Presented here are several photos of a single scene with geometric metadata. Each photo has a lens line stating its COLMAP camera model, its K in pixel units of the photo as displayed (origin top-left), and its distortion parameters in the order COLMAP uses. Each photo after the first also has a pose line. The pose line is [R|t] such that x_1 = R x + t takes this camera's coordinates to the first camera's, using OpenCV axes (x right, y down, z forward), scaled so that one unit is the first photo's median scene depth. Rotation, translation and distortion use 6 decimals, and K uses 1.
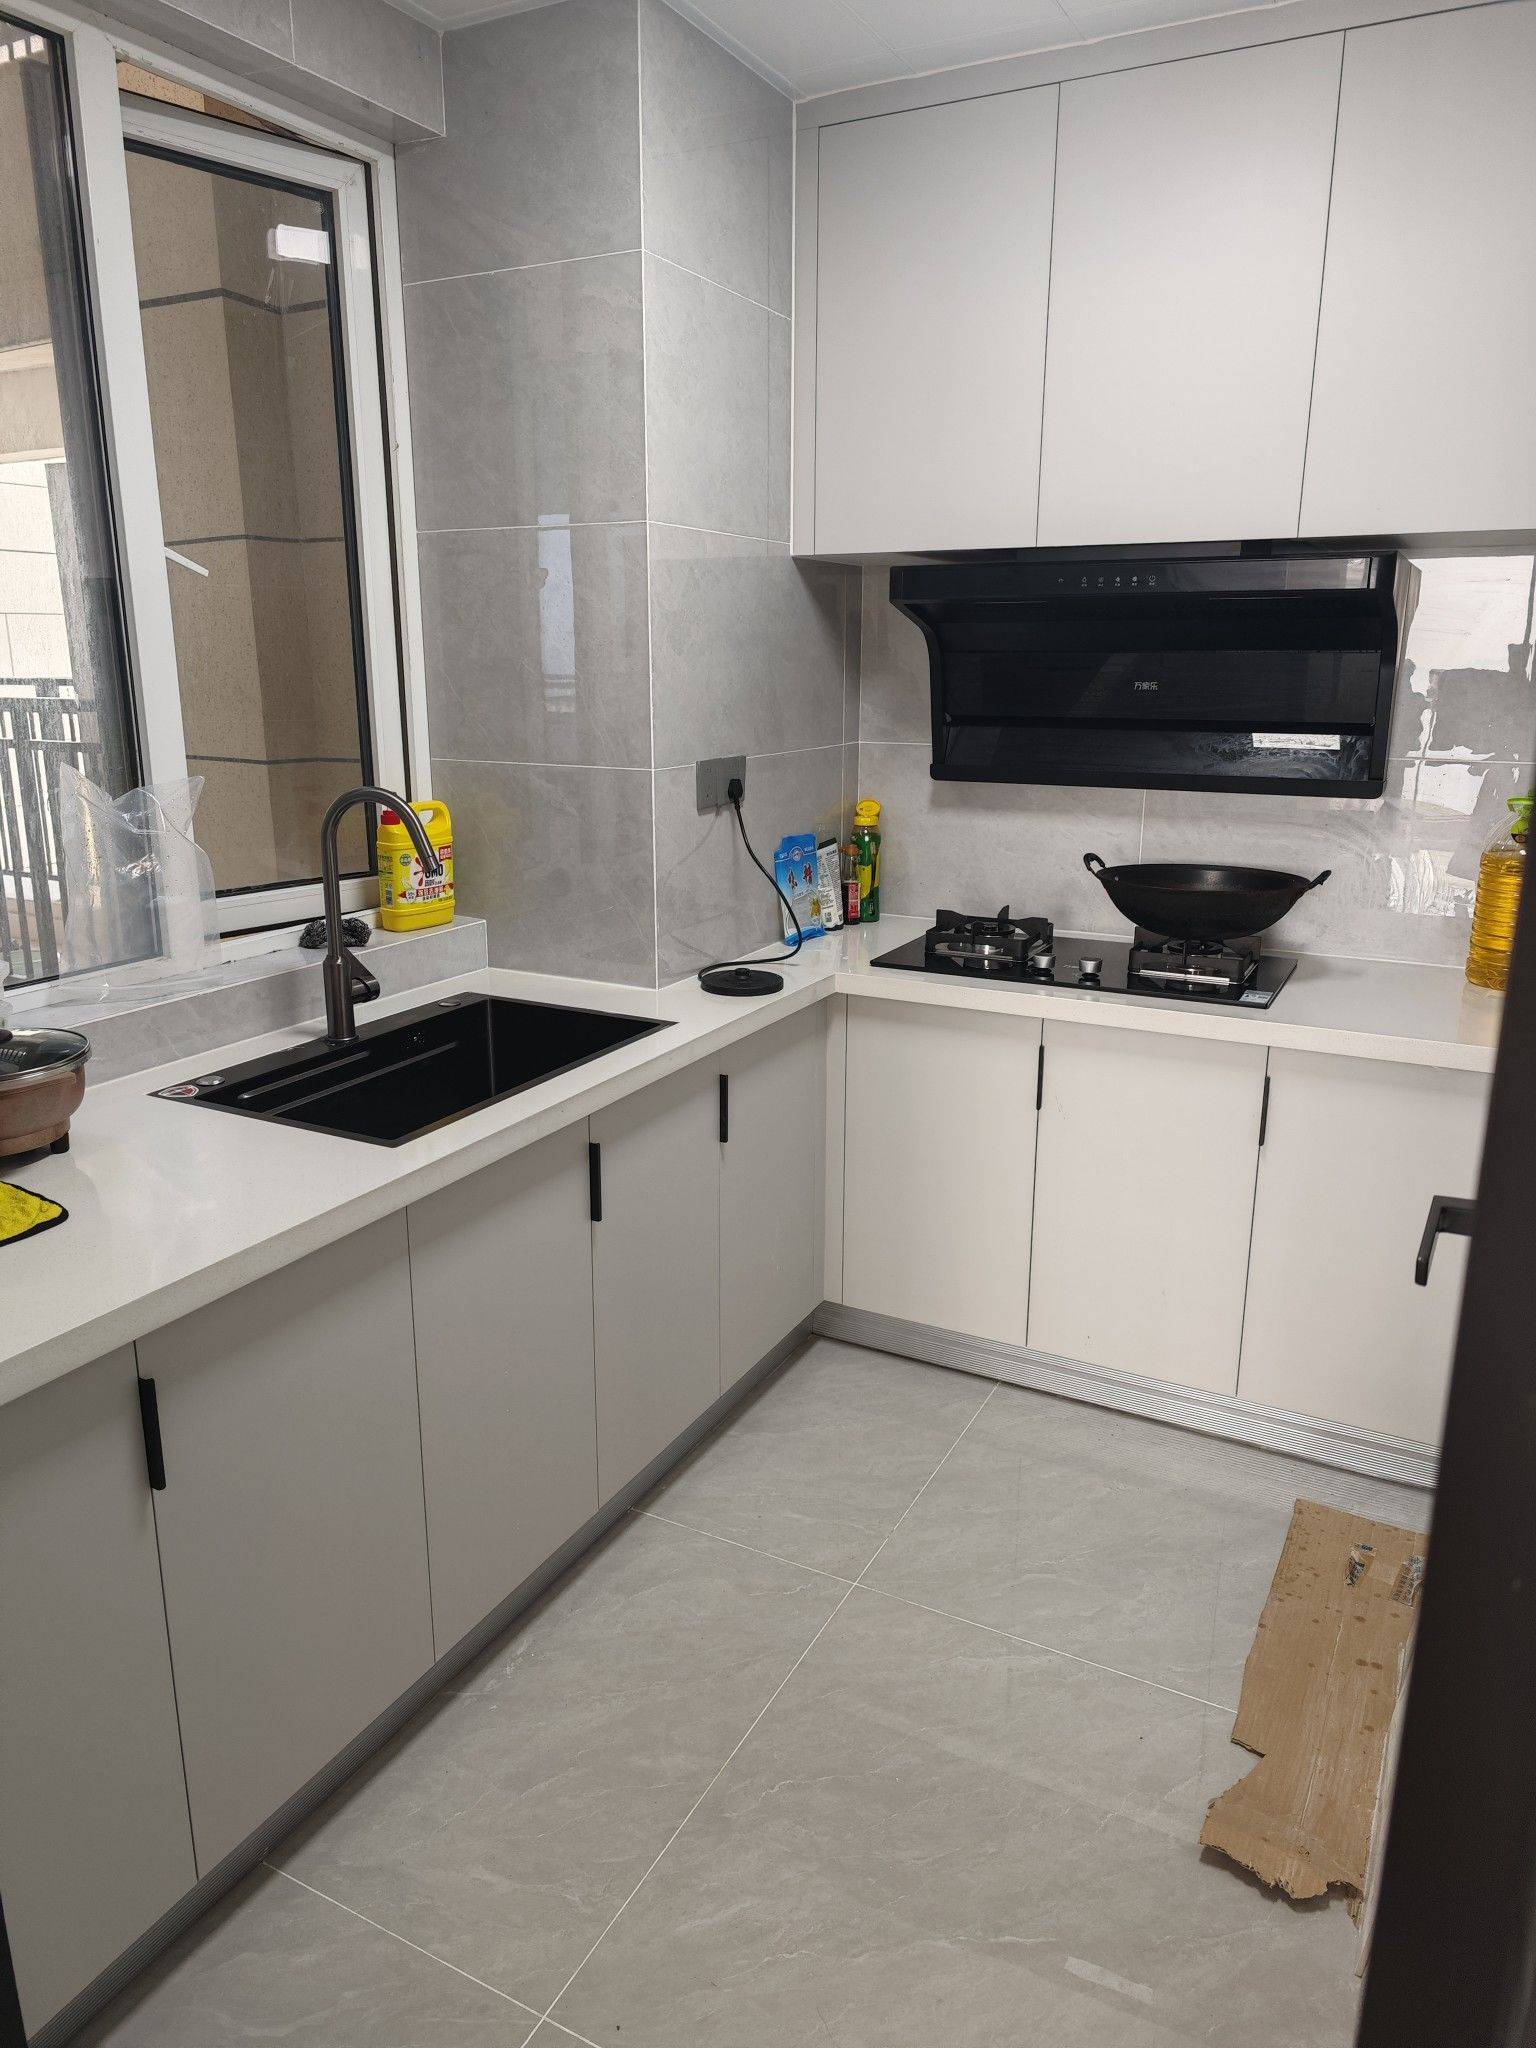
lens RADIAL K [[1389.3, 0, 780.1], [0, 1389.3, 1014.7], [0, 0, 1]] dist [0.036251, -0.033318]
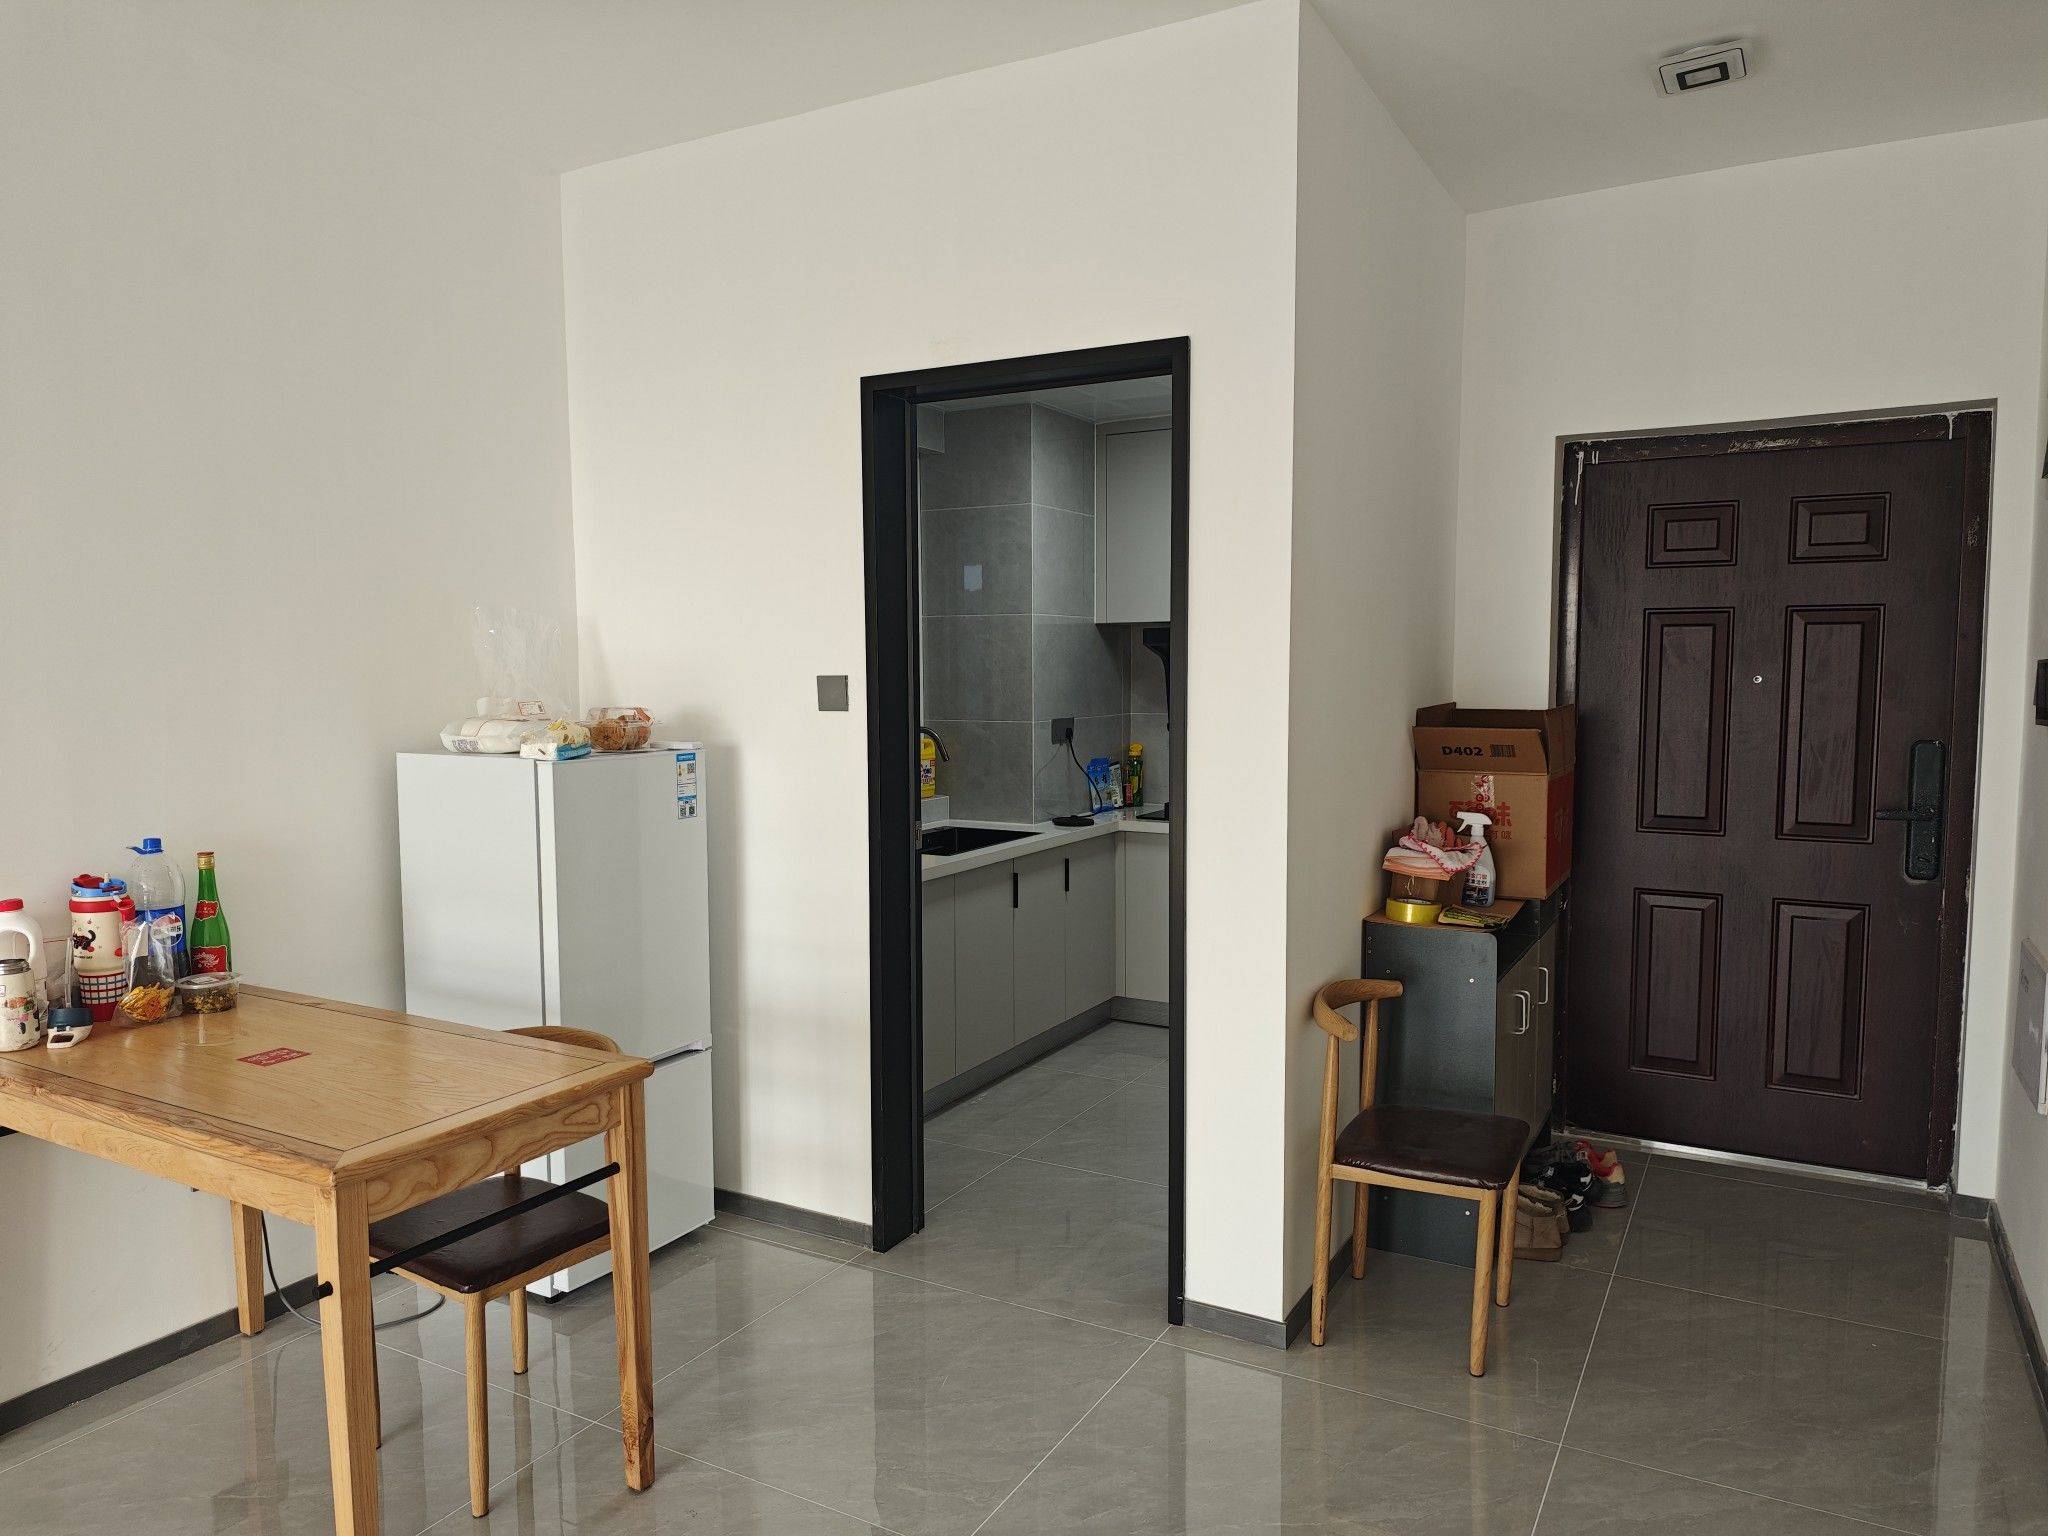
lens RADIAL K [[1389.3, 0, 1035.3], [0, 1389.3, 765.5], [0, 0, 1]] dist [0.036251, -0.033318]
pose [[0.999554, -0.006698, -0.029093, -0.022771], [0.001386, 0.983867, -0.178897, 0.253204], [0.029822, 0.178777, 0.983438, -1.017809]]
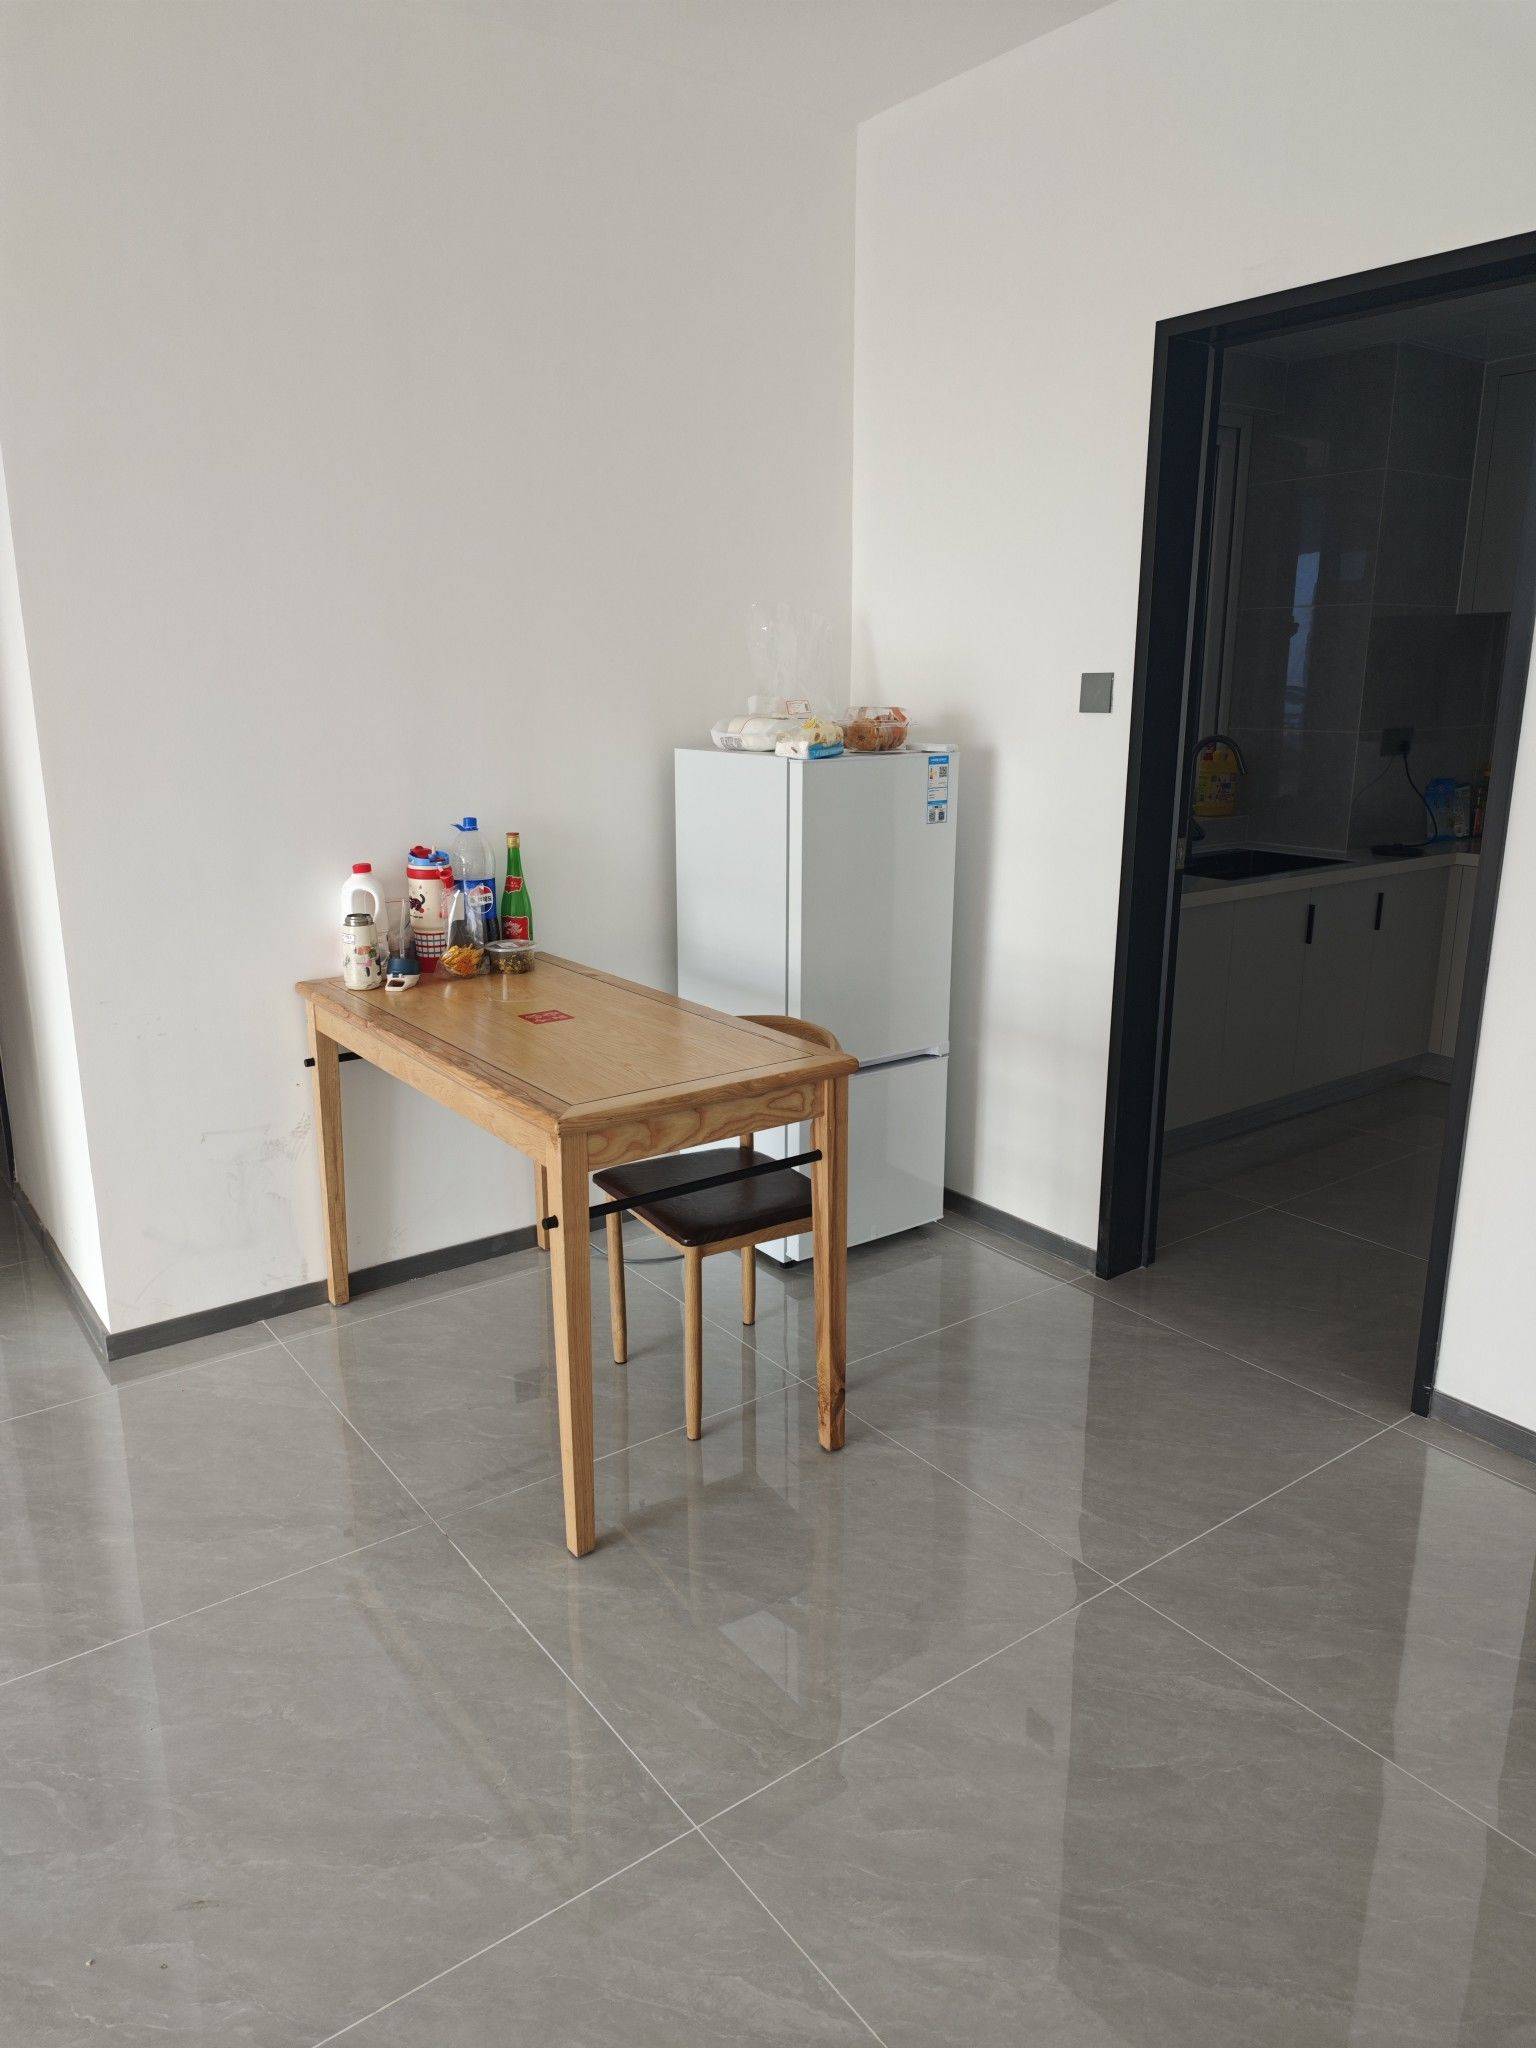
lens RADIAL K [[1389.3, 0, 773.5], [0, 1389.3, 1008.7], [0, 0, 1]] dist [0.036251, -0.033318]
pose [[0.897901, 0.094160, -0.430010, 0.043471], [-0.103289, 0.994649, 0.002121, 0.250592], [0.427909, 0.042511, 0.902822, -0.948348]]
